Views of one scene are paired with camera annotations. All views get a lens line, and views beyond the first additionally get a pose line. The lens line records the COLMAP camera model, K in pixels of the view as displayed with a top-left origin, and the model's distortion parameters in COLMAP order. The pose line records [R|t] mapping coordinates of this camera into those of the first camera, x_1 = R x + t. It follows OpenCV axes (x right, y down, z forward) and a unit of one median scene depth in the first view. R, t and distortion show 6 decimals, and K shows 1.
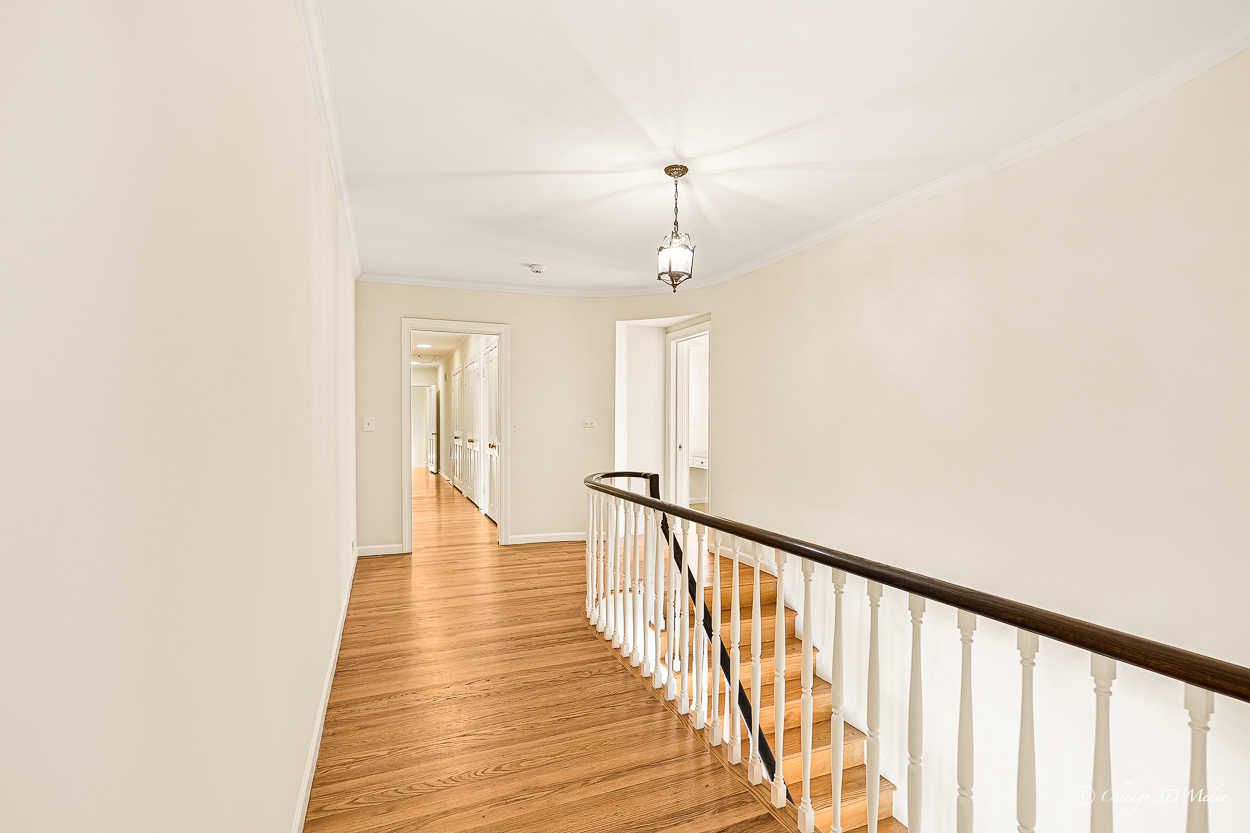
lens RADIAL K [[577.7, 0, 623.9], [0, 577.7, 420.9], [0, 0, 1]] dist [-0.008590, 0.000859]
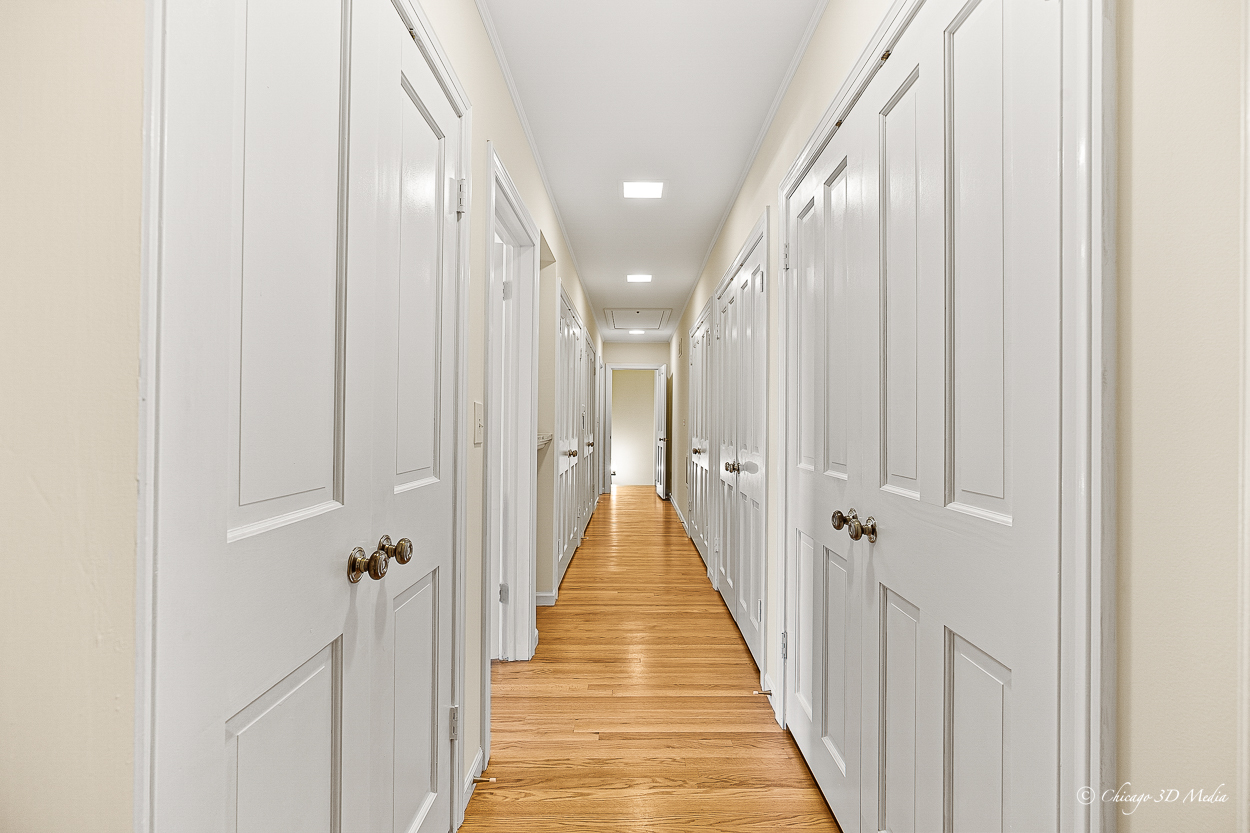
lens RADIAL K [[577.7, 0, 626.7], [0, 577.7, 410.9], [0, 0, 1]] dist [-0.008590, 0.000859]
pose [[0.921609, 0.004242, -0.388098, -0.113249], [-0.008051, 0.999934, -0.008187, -0.003600], [0.388037, 0.010669, 0.921582, 0.381353]]
